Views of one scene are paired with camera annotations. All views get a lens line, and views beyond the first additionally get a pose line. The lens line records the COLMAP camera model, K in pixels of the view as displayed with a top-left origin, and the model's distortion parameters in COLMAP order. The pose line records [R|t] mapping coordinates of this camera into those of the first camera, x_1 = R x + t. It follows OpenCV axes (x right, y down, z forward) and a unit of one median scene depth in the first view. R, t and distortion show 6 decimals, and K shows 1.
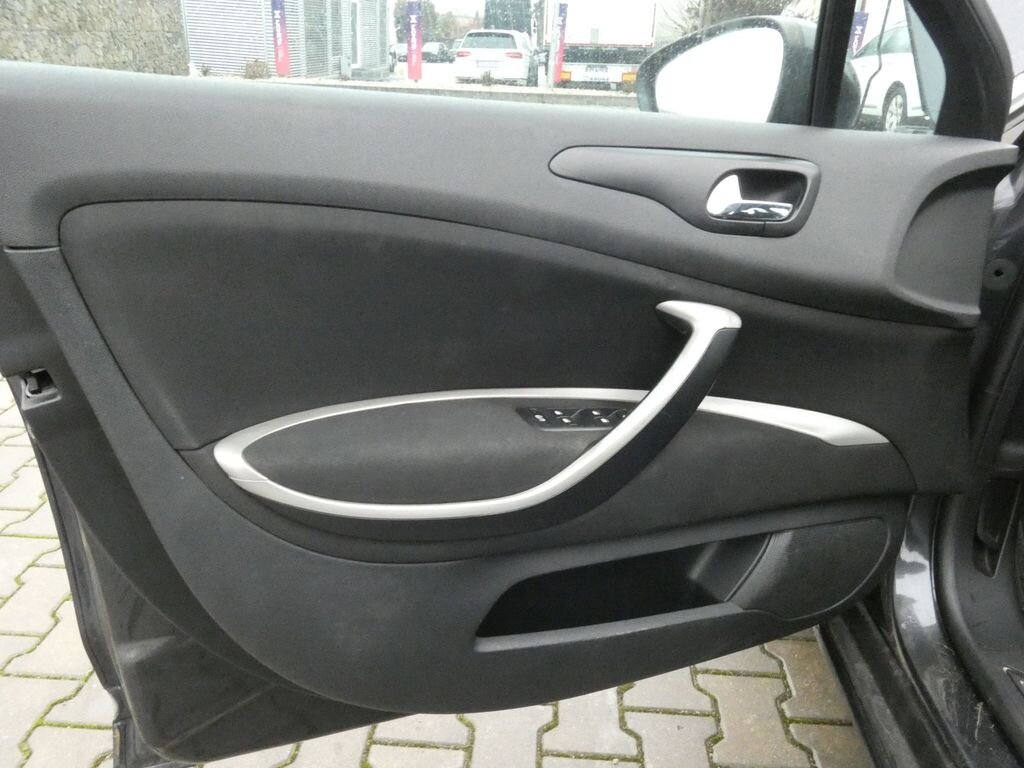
lens RADIAL K [[749.0, 0, 512.0], [0, 749.0, 384.0], [0, 0, 1]] dist [-0.004133, -0.004340]
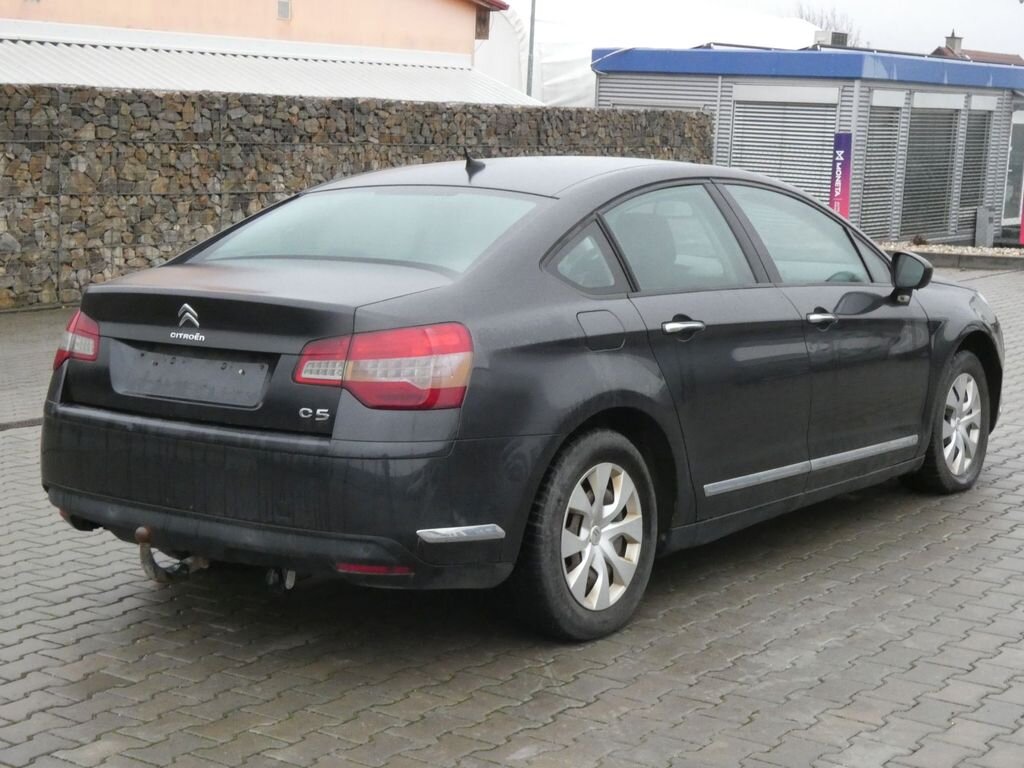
lens RADIAL K [[1674.1, 0, 512.0], [0, 1674.1, 384.0], [0, 0, 1]] dist [0.088698, -0.187035]
pose [[0.839997, 0.054557, -0.539841, 0.312694], [-0.211822, 0.948956, -0.233694, 0.148534], [0.499536, 0.310653, 0.808677, -0.379796]]
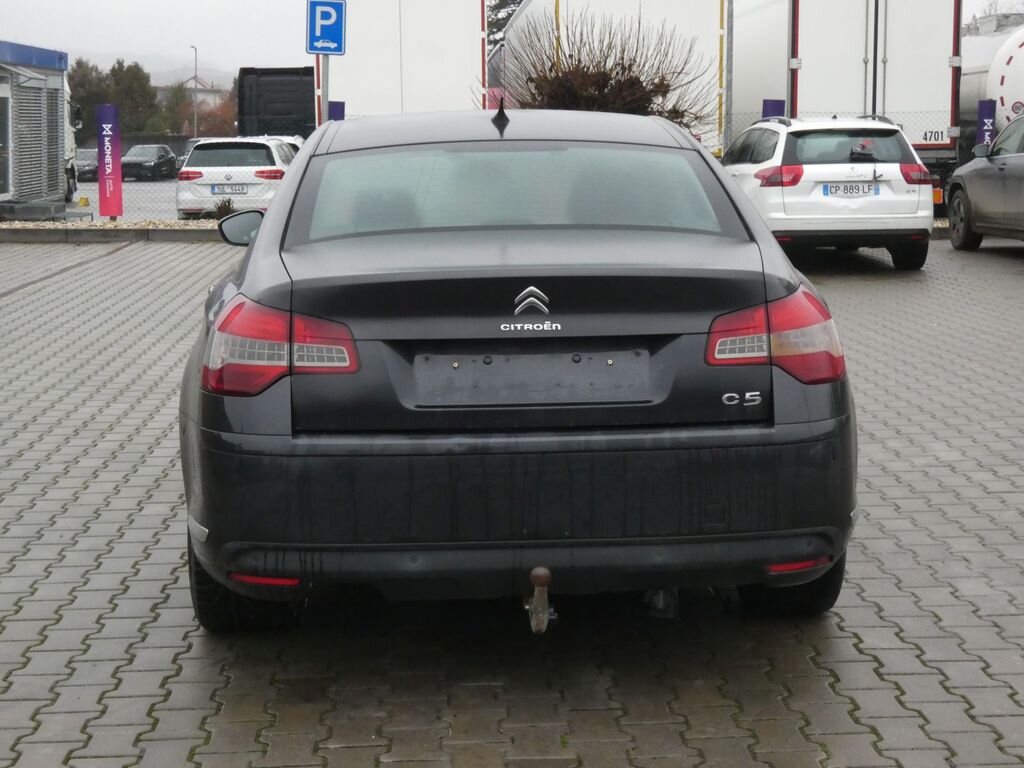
lens RADIAL K [[1674.1, 0, 512.0], [0, 1674.1, 384.0], [0, 0, 1]] dist [0.088698, -0.187035]
pose [[0.993000, -0.050273, 0.106878, 0.053904], [0.077553, 0.960022, -0.268969, 0.155881], [-0.089084, 0.275375, 0.957201, -0.398950]]
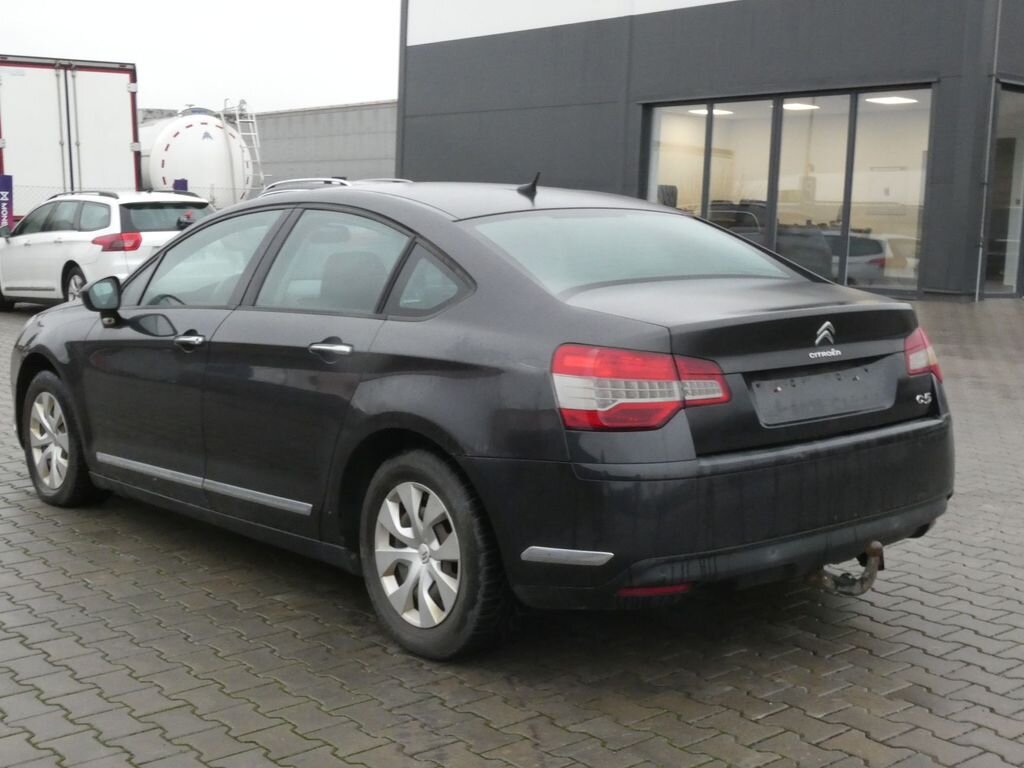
lens RADIAL K [[1406.4, 0, 512.0], [0, 1406.4, 384.0], [0, 0, 1]] dist [0.071726, -0.033884]
pose [[0.728289, -0.115698, 0.675432, -0.146589], [0.303207, 0.938319, -0.166205, 0.110317], [-0.614541, 0.325841, 0.718448, -0.311089]]
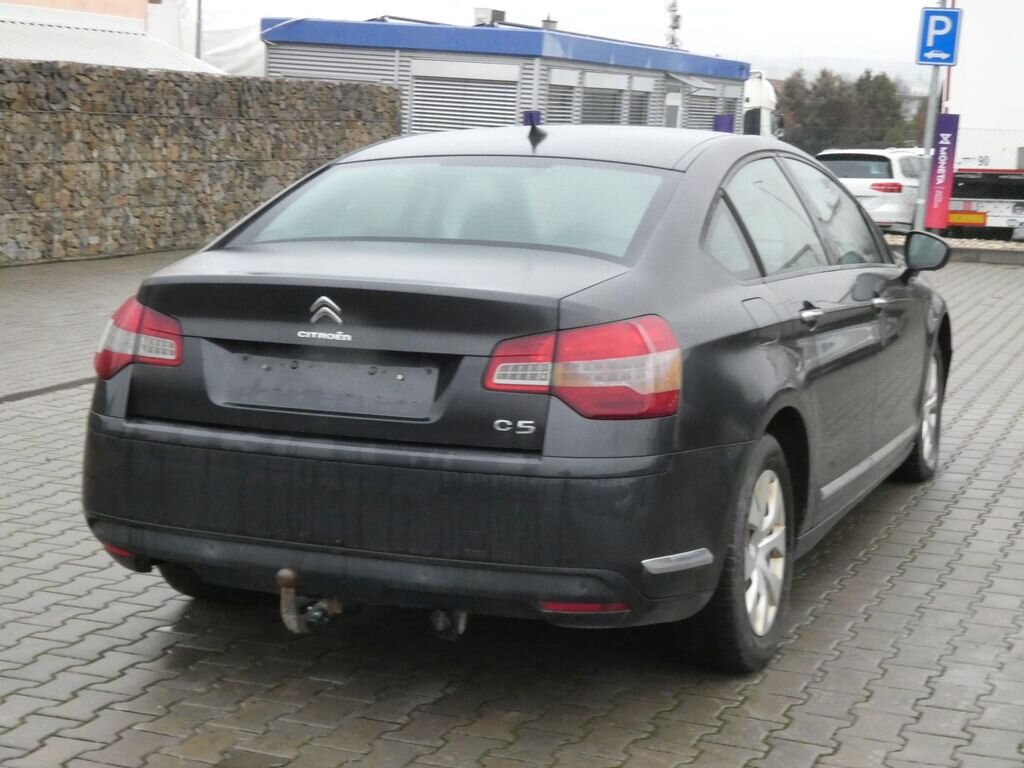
lens RADIAL K [[1674.1, 0, 512.0], [0, 1674.1, 384.0], [0, 0, 1]] dist [0.088698, -0.187035]
pose [[0.945304, 0.041264, -0.323571, 0.200076], [-0.131496, 0.956000, -0.262245, 0.150958], [0.298512, 0.290450, 0.909137, -0.383956]]
